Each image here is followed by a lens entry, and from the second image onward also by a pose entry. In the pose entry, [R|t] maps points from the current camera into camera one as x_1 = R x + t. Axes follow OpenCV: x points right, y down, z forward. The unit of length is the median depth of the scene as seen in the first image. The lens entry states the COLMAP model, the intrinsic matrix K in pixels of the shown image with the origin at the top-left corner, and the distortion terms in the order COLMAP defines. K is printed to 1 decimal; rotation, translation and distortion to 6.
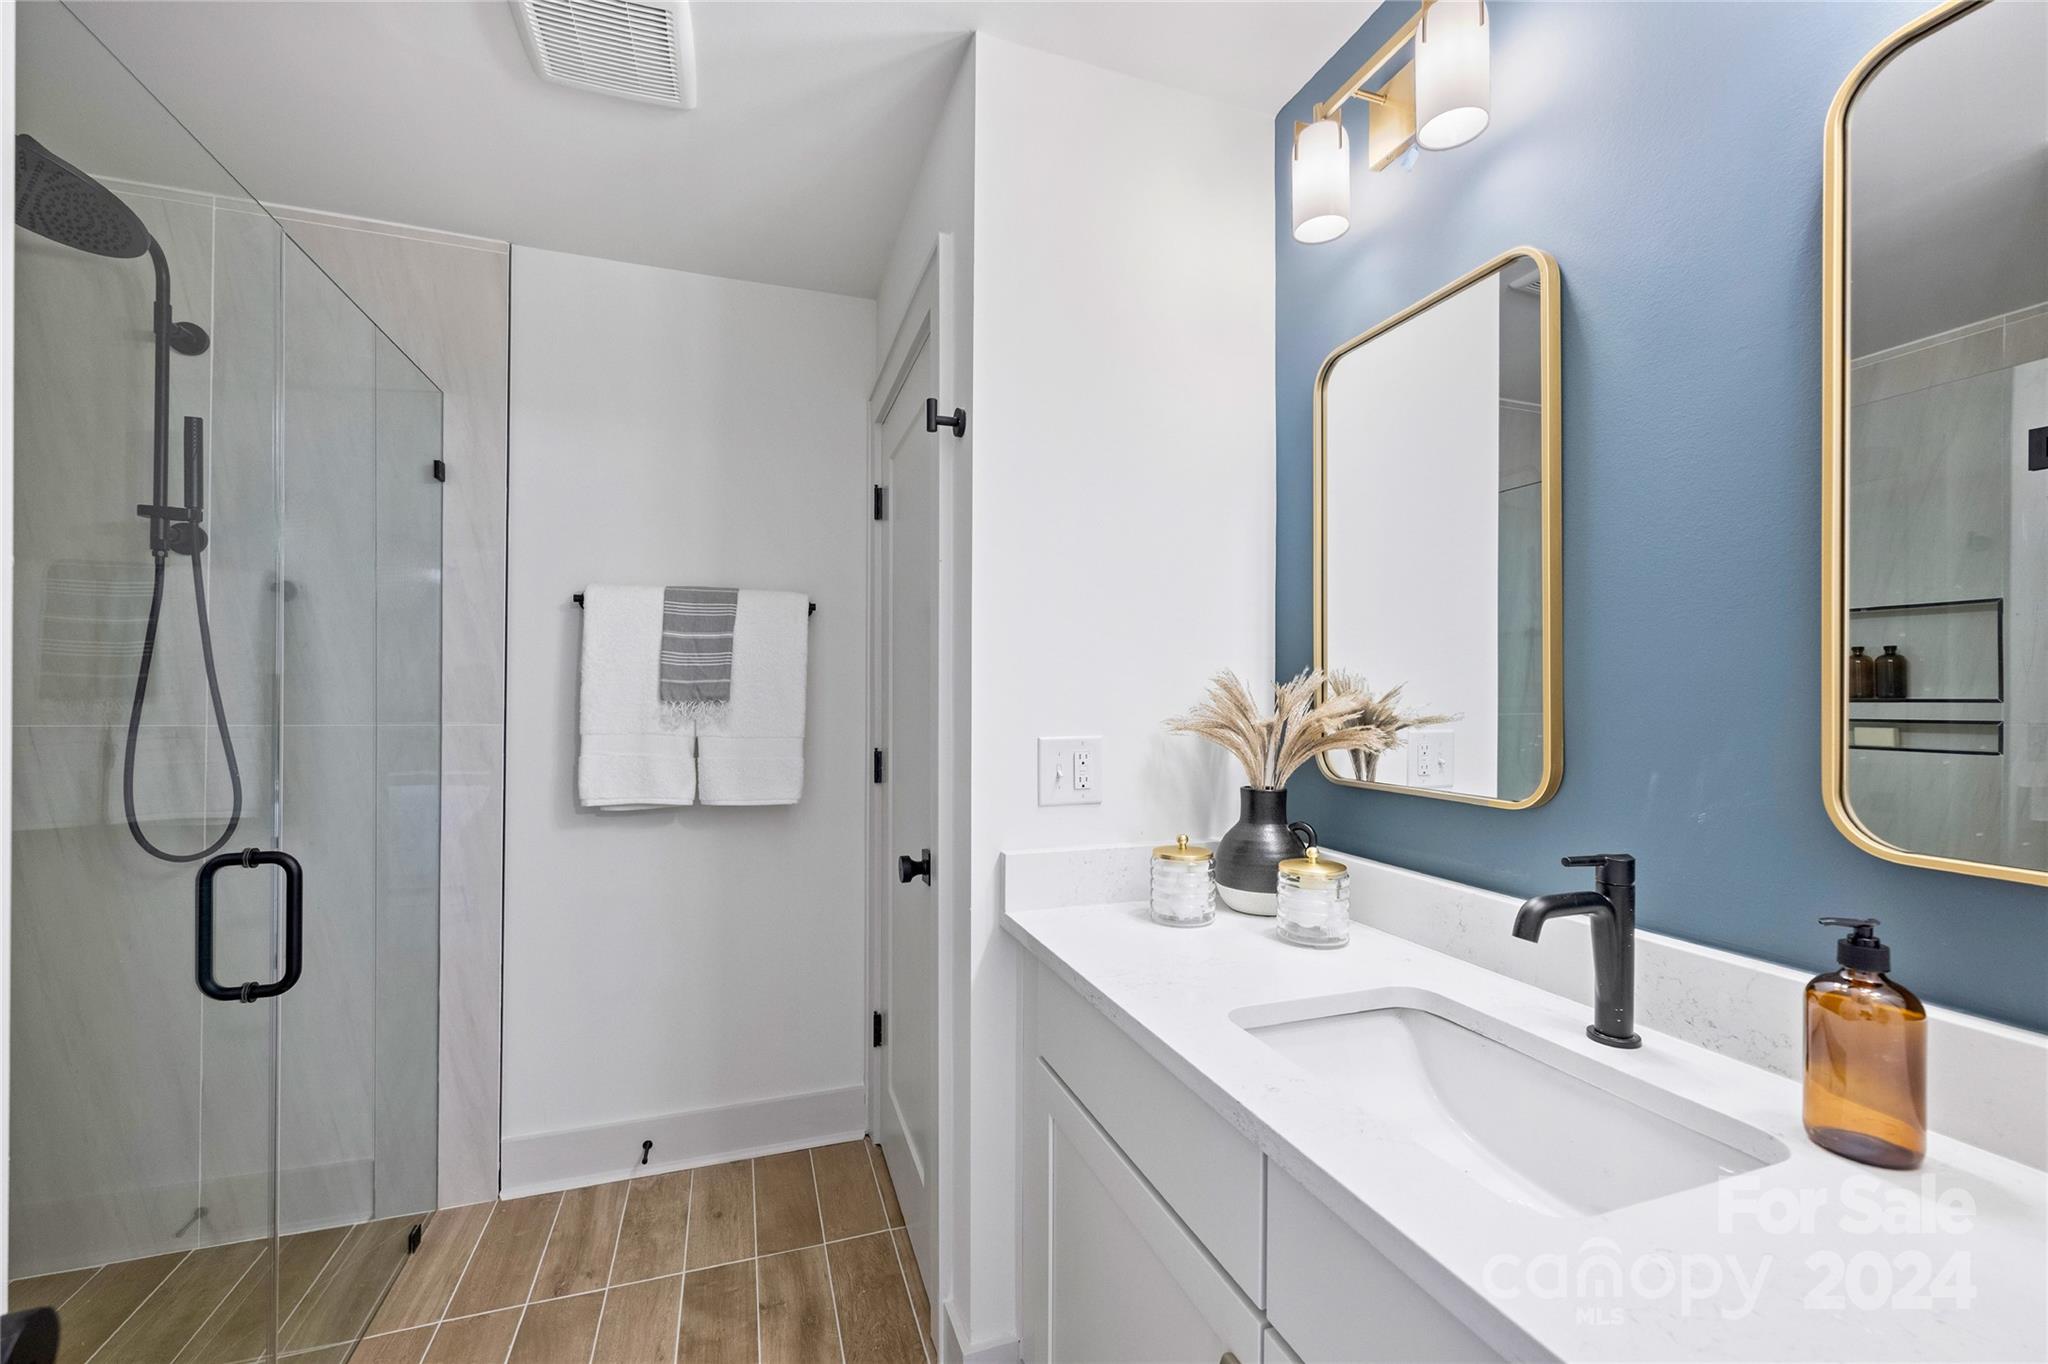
lens RADIAL K [[817.3, 0, 1054.4], [0, 817.3, 676.1], [0, 0, 1]] dist [-0.011877, -0.000046]
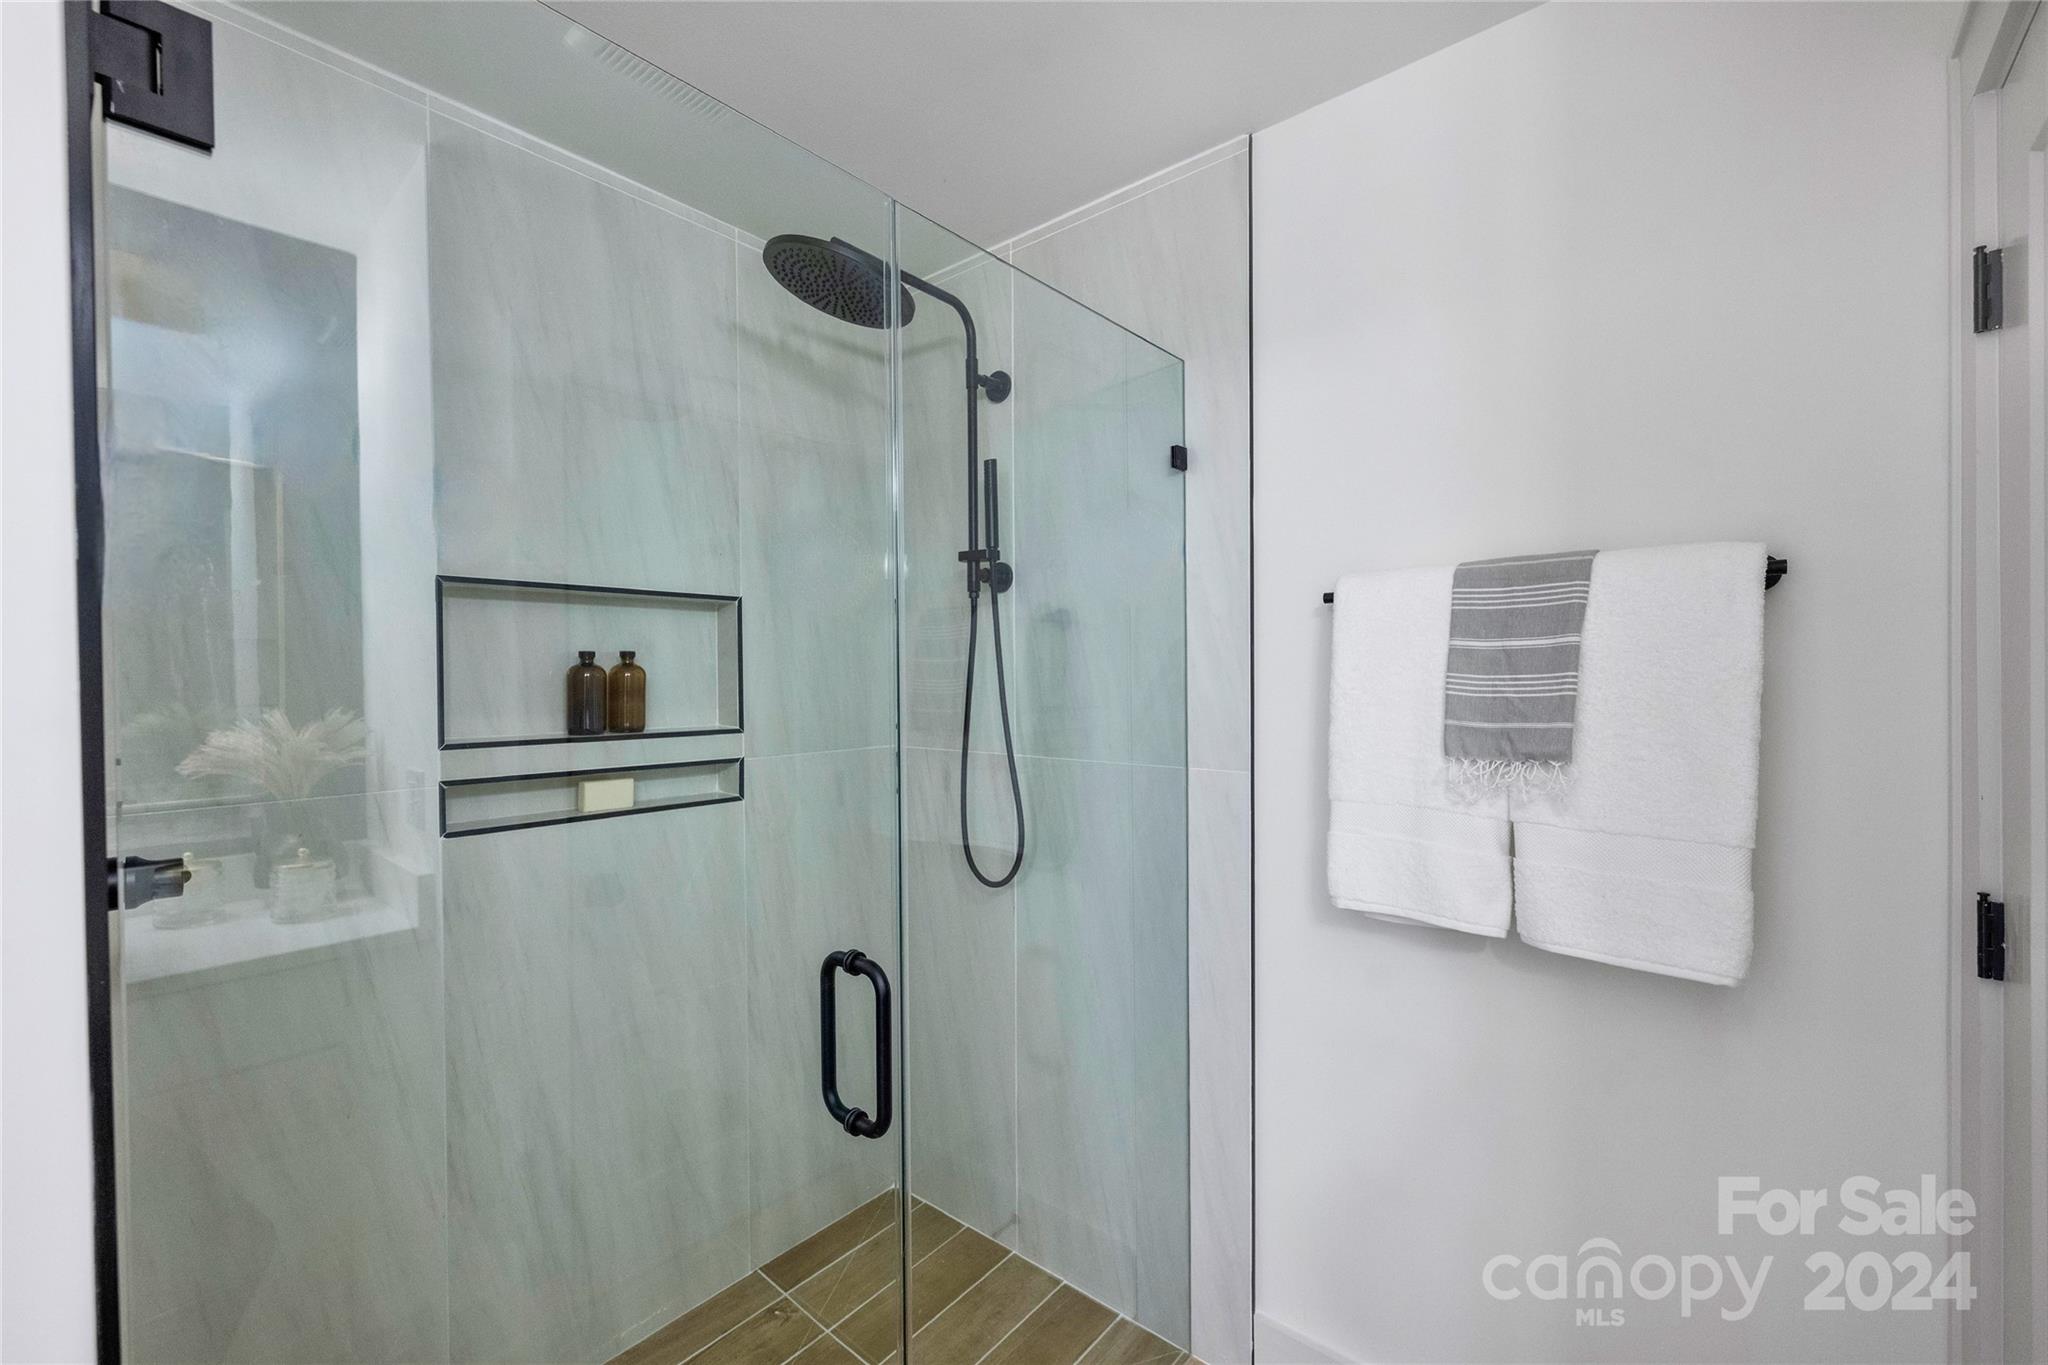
lens RADIAL K [[829.7, 0, 1024.0], [0, 829.7, 682.5], [0, 0, 1]] dist [0.000692, 0.000421]
pose [[0.469031, 0.002633, -0.883178, -0.085968], [0.029004, 0.999410, 0.018383, -0.043844], [0.882705, -0.034238, 0.468678, 0.432943]]
